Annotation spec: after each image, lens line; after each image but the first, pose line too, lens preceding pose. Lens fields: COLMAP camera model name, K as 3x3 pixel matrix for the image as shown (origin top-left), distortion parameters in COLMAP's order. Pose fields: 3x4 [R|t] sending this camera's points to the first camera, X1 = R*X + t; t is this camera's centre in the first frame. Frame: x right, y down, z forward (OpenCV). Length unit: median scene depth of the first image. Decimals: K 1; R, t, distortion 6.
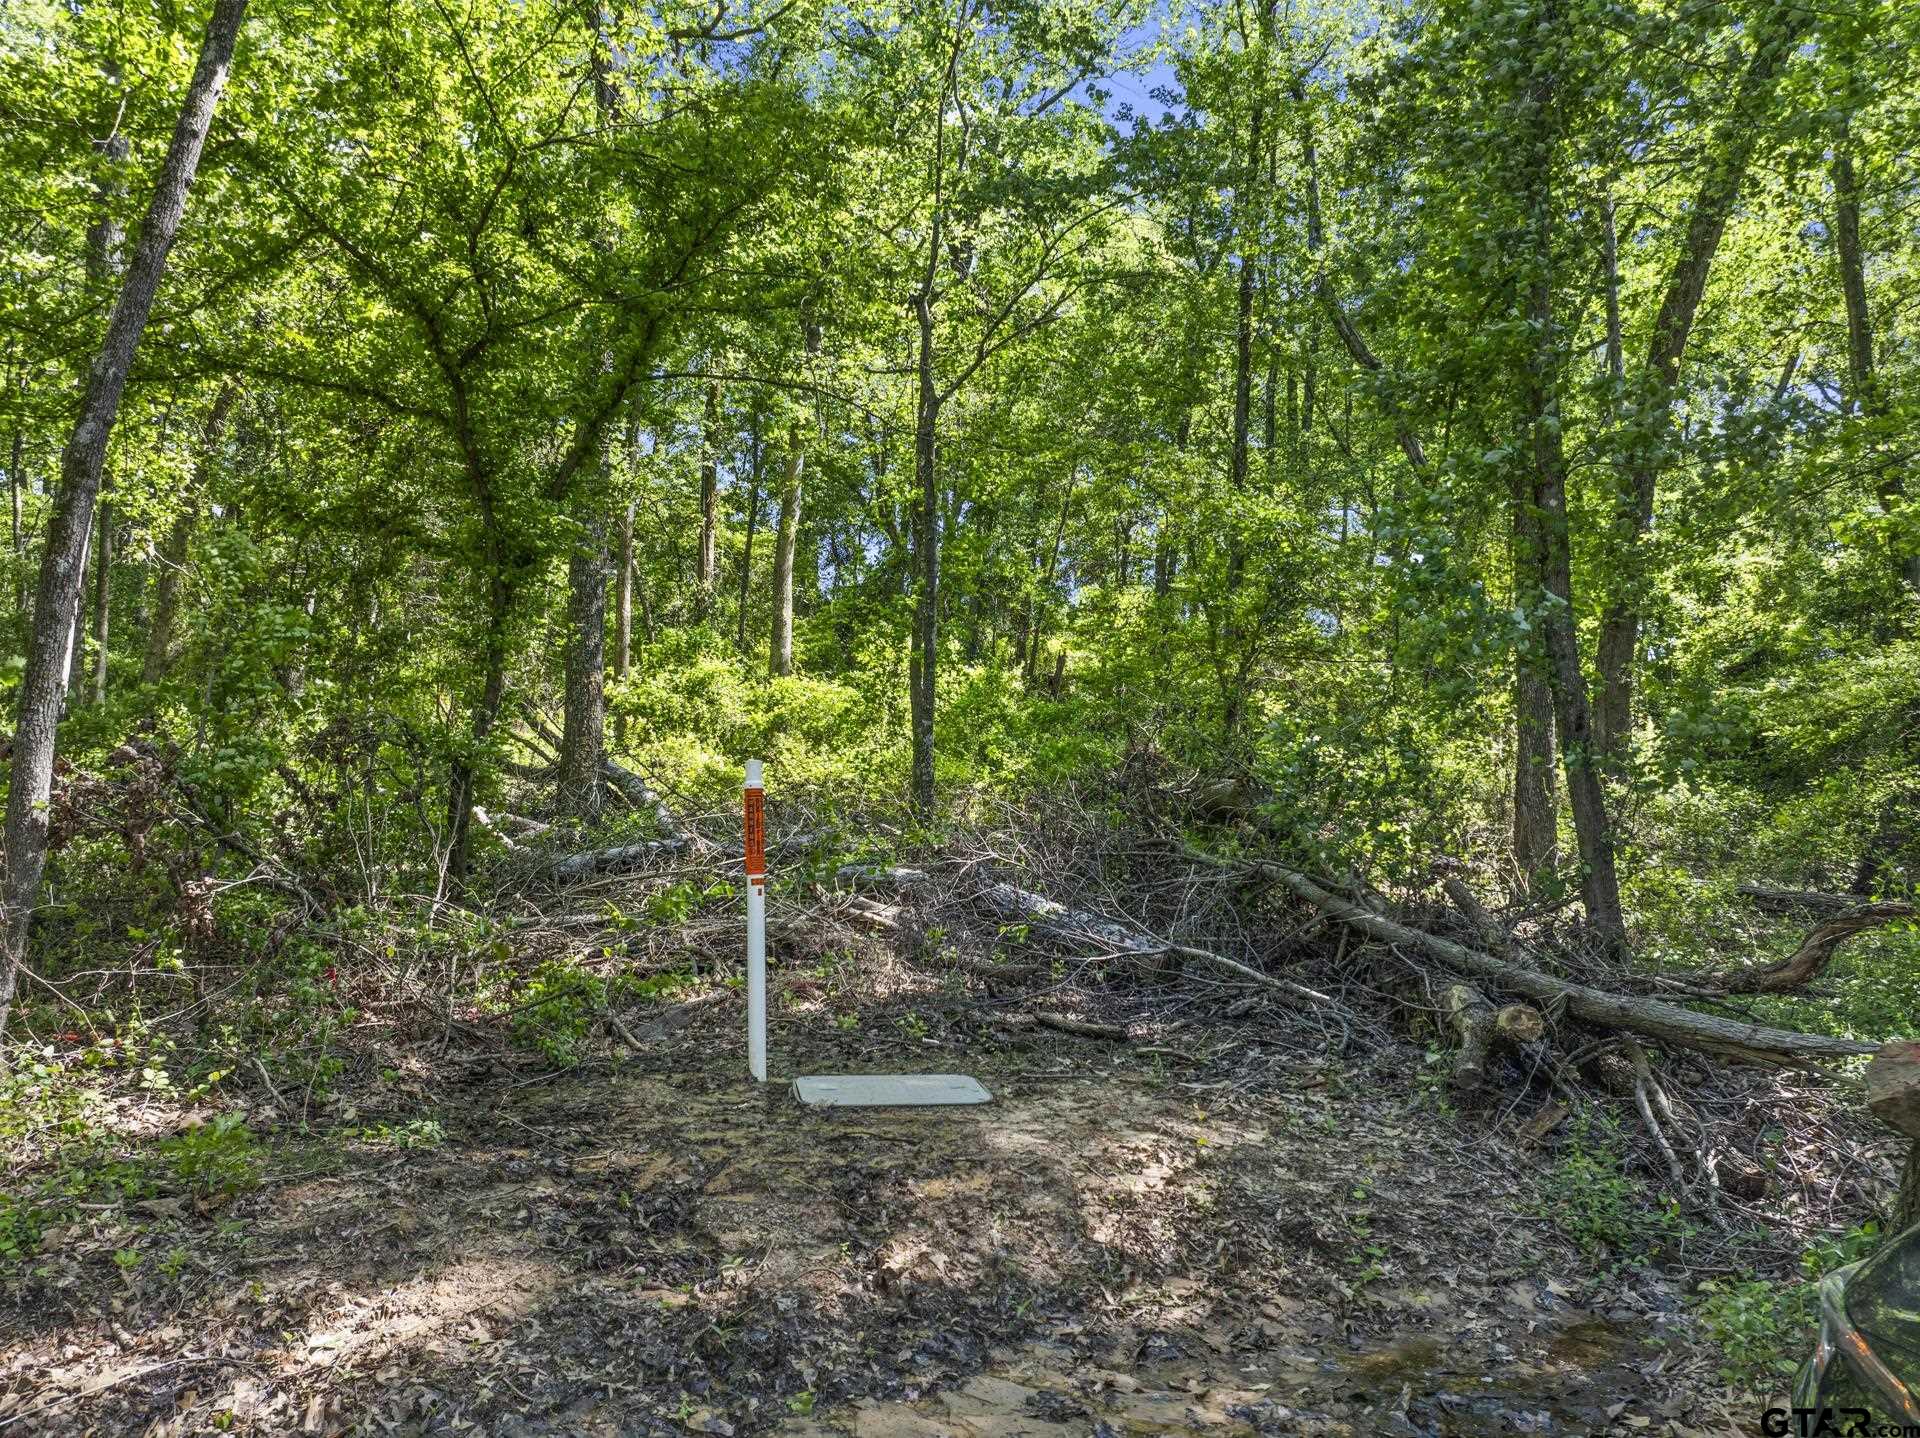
lens RADIAL K [[1364.1, 0, 953.8], [0, 1364.1, 714.0], [0, 0, 1]] dist [-0.047378, 0.016149]
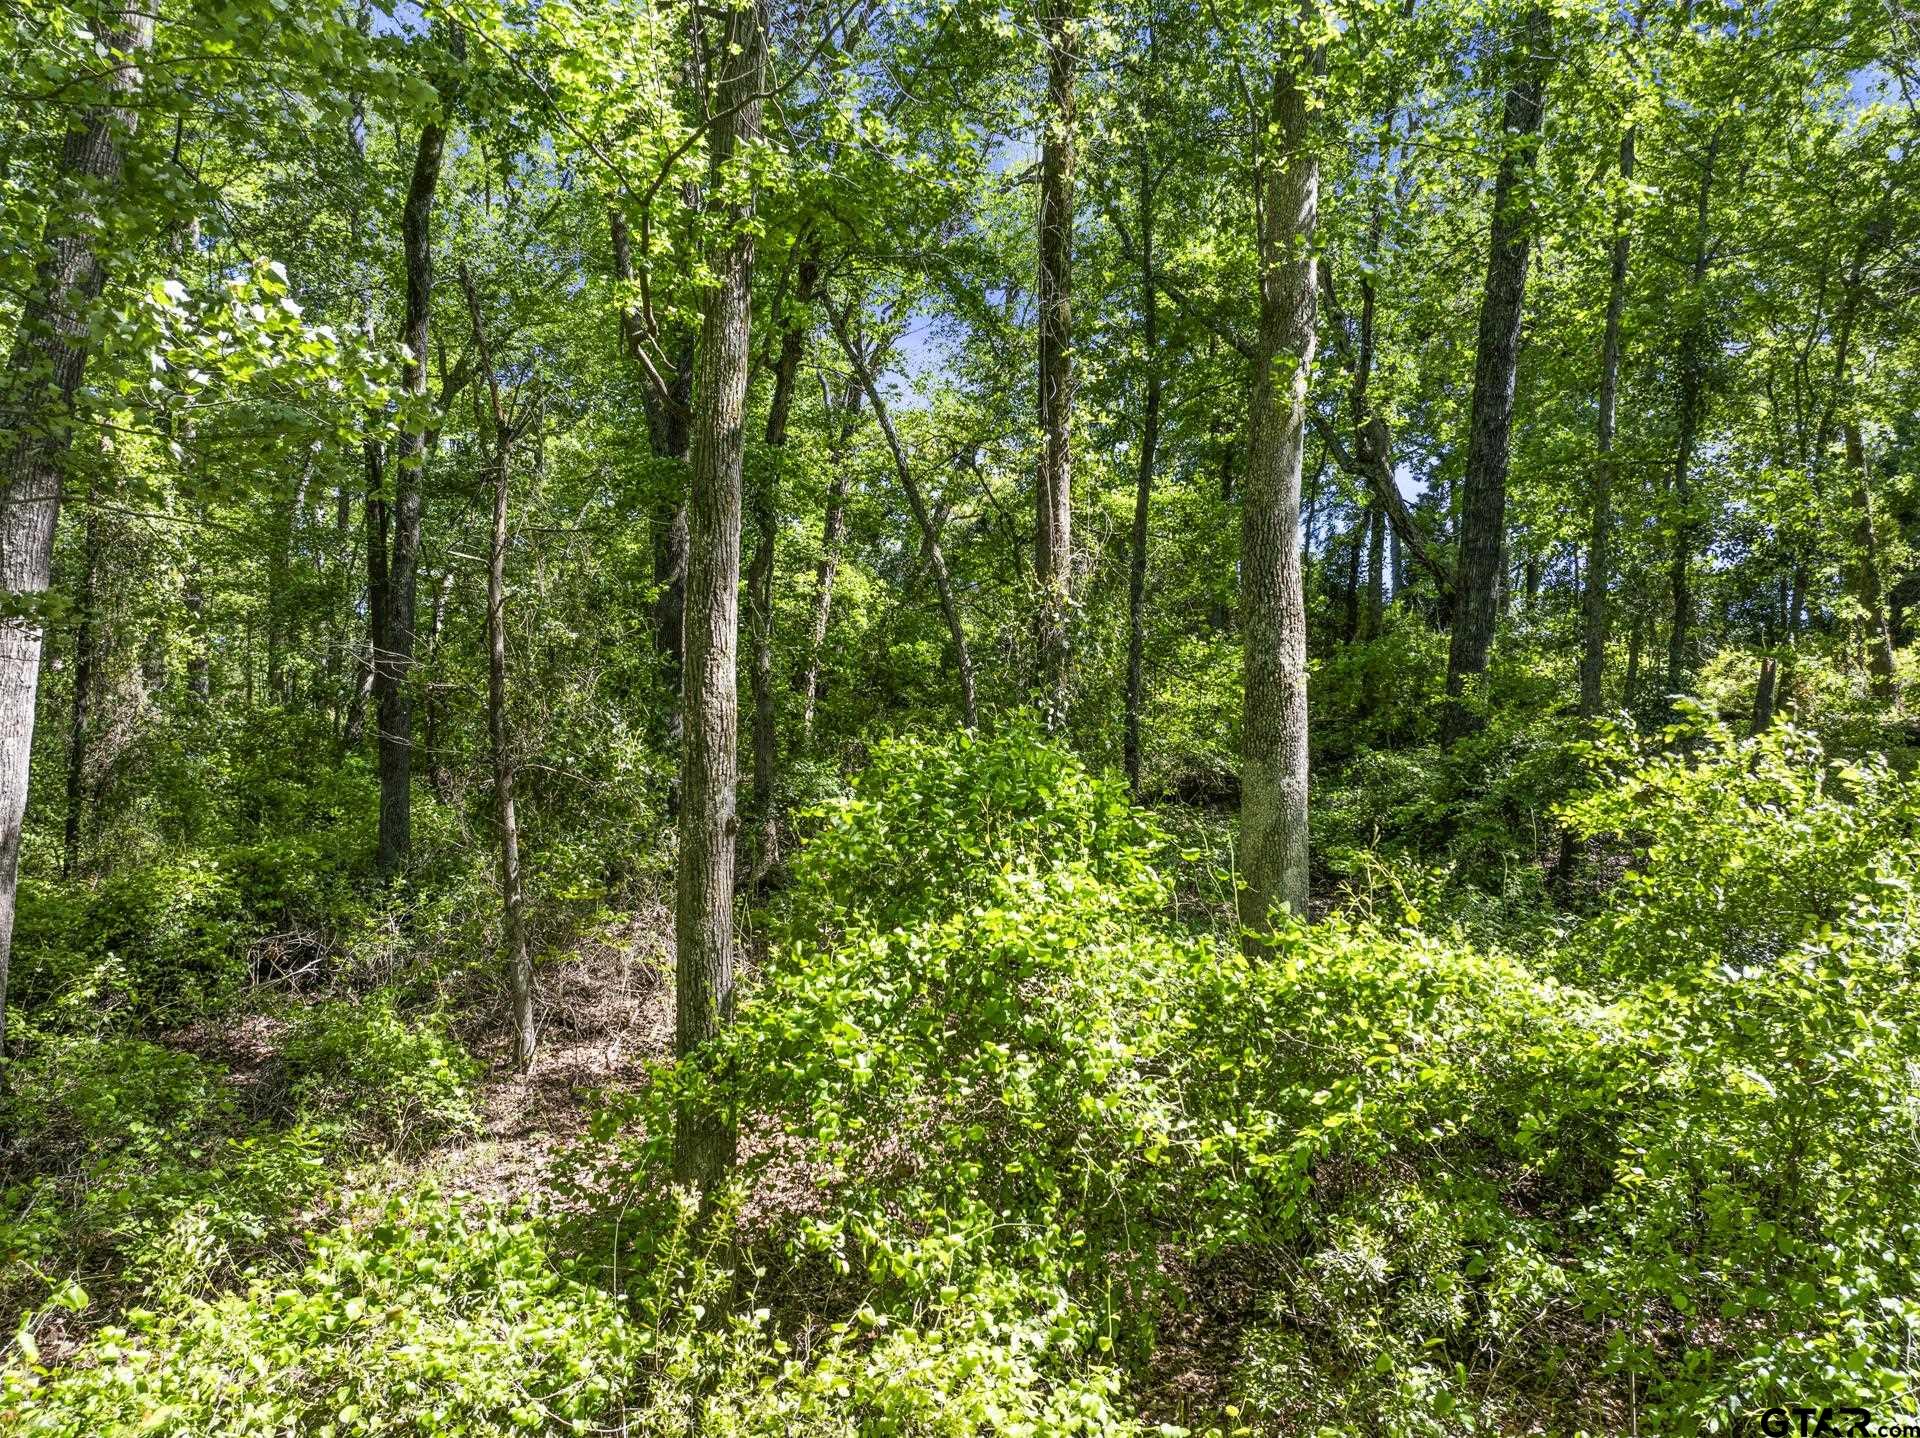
lens RADIAL K [[1364.1, 0, 961.1], [0, 1364.1, 721.9], [0, 0, 1]] dist [-0.047378, 0.016149]
pose [[0.965677, -0.004016, -0.259713, -0.357737], [0.001334, 0.999944, -0.010502, -0.175981], [0.259741, 0.009795, 0.965629, 2.104799]]
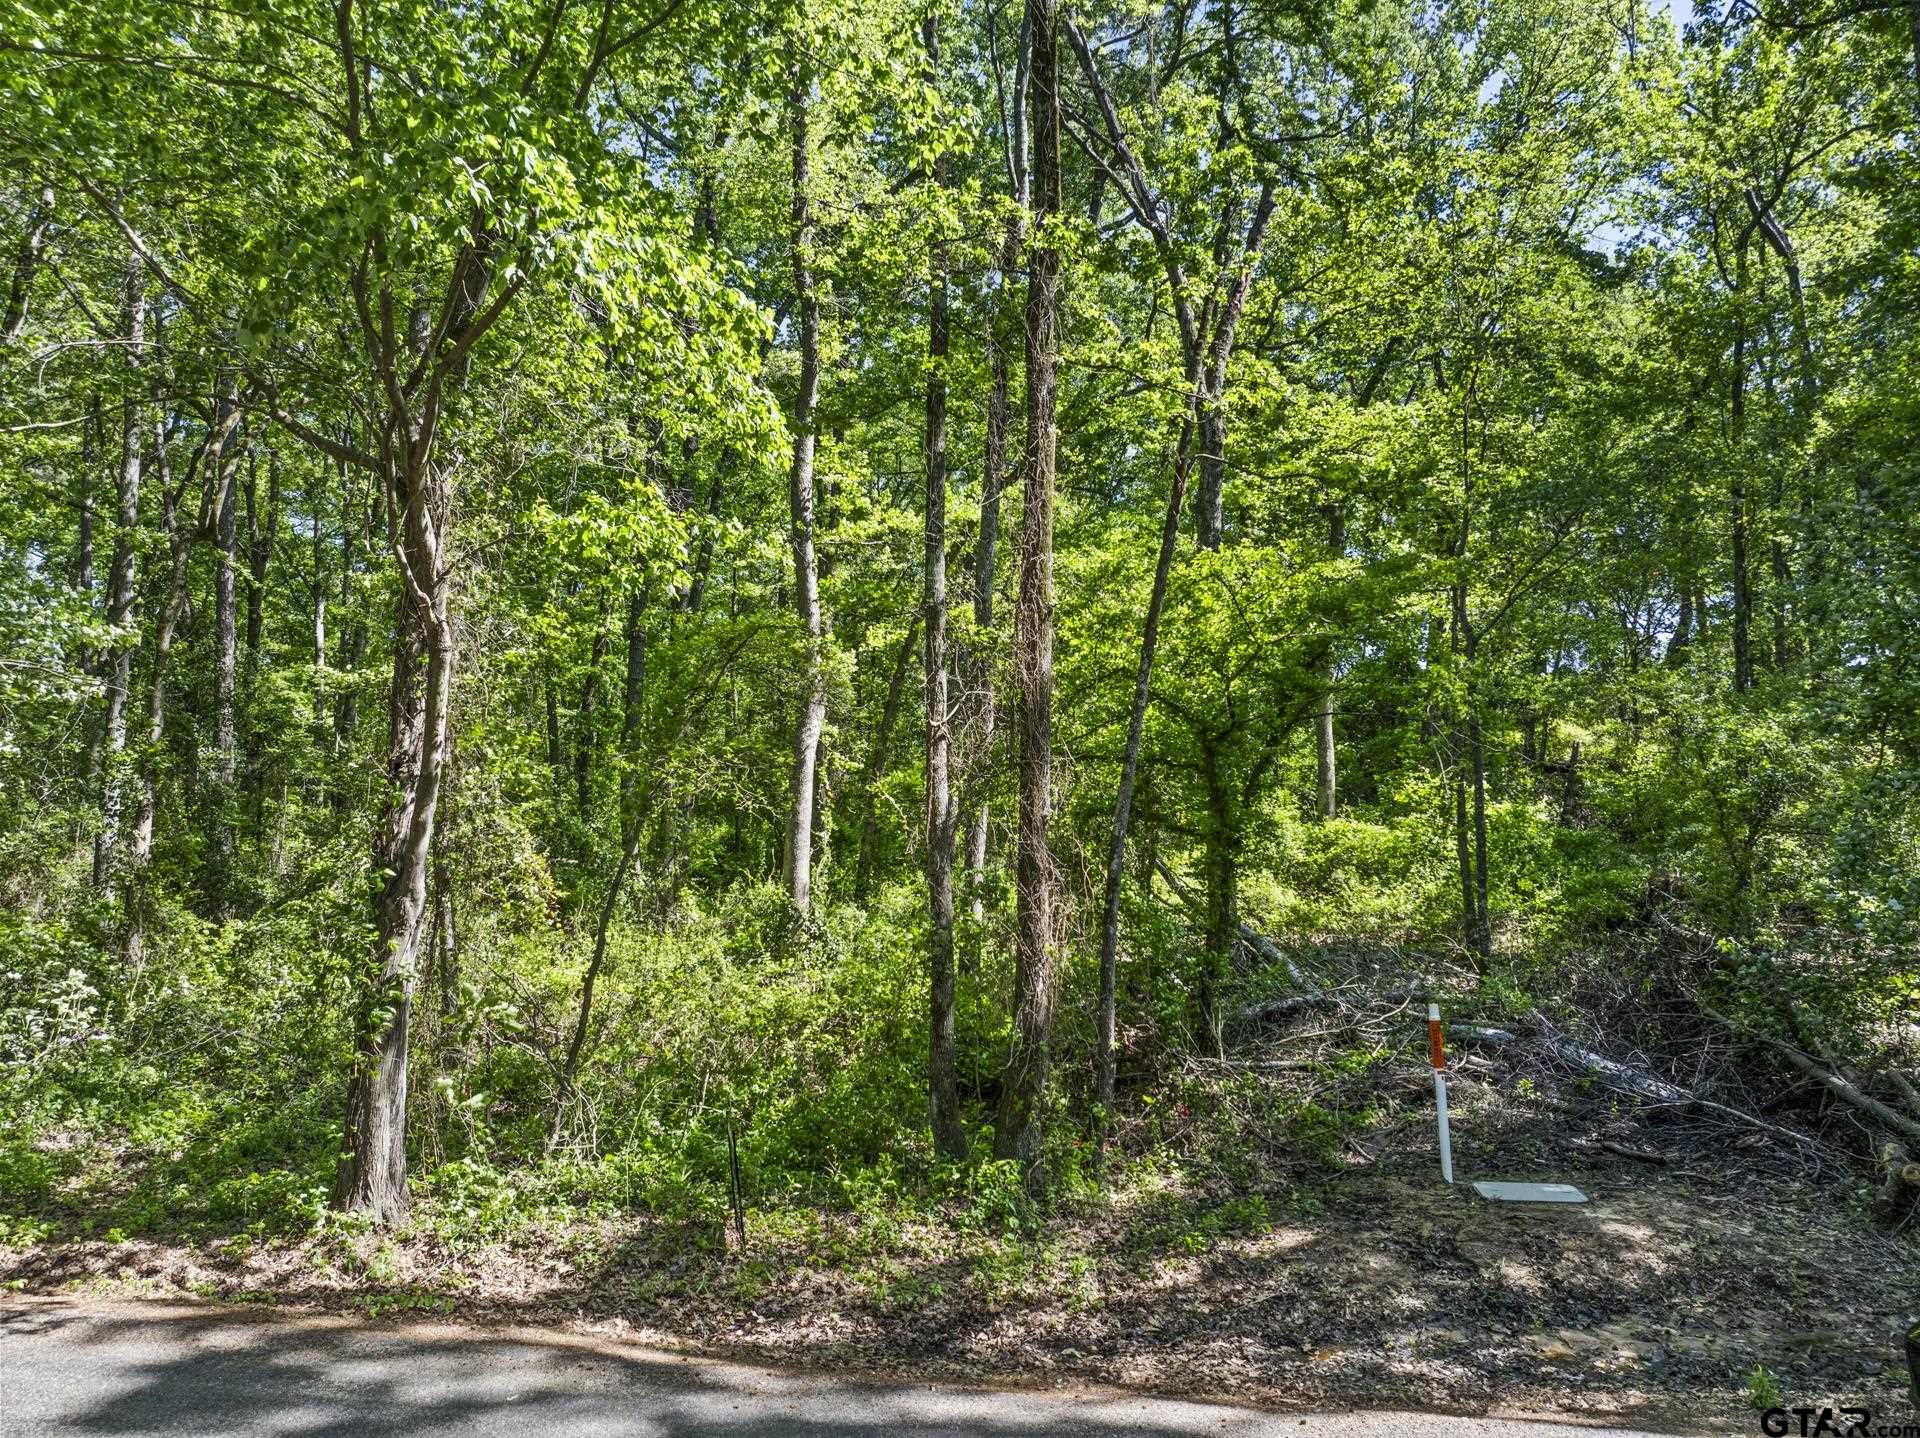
lens RADIAL K [[1364.1, 0, 966.8], [0, 1364.1, 722.0], [0, 0, 1]] dist [-0.047378, 0.016149]
pose [[0.943271, -0.046563, -0.328742, -0.094085], [0.035798, 0.998608, -0.038726, -0.221946], [0.330088, 0.024761, 0.943625, -0.696466]]
